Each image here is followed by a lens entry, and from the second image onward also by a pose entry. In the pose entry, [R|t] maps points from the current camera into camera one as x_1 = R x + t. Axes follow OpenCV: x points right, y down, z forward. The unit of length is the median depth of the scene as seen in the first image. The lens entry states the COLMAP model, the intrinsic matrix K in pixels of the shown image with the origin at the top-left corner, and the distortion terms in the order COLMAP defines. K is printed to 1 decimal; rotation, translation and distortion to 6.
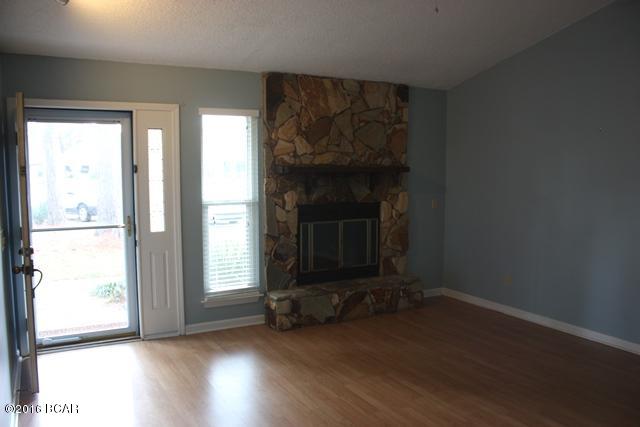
lens RADIAL K [[537.4, 0, 323.8], [0, 537.4, 216.0], [0, 0, 1]] dist [-0.159014, 0.157452]
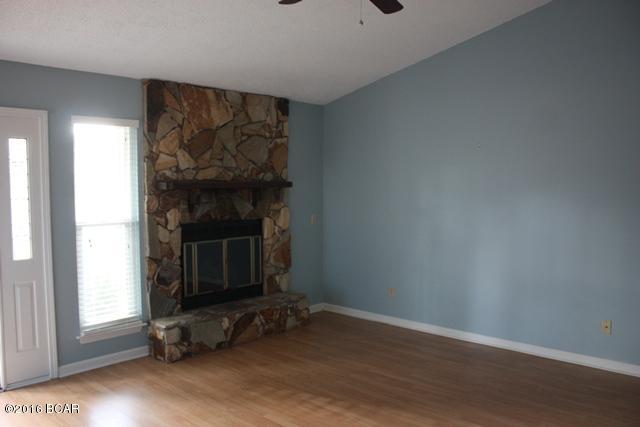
lens RADIAL K [[537.4, 0, 323.8], [0, 537.4, 216.0], [0, 0, 1]] dist [-0.159014, 0.157452]
pose [[0.949708, -0.020993, 0.312432, -0.099901], [0.029718, 0.999289, -0.023191, -0.005402], [-0.311723, 0.031310, 0.949657, 0.052863]]
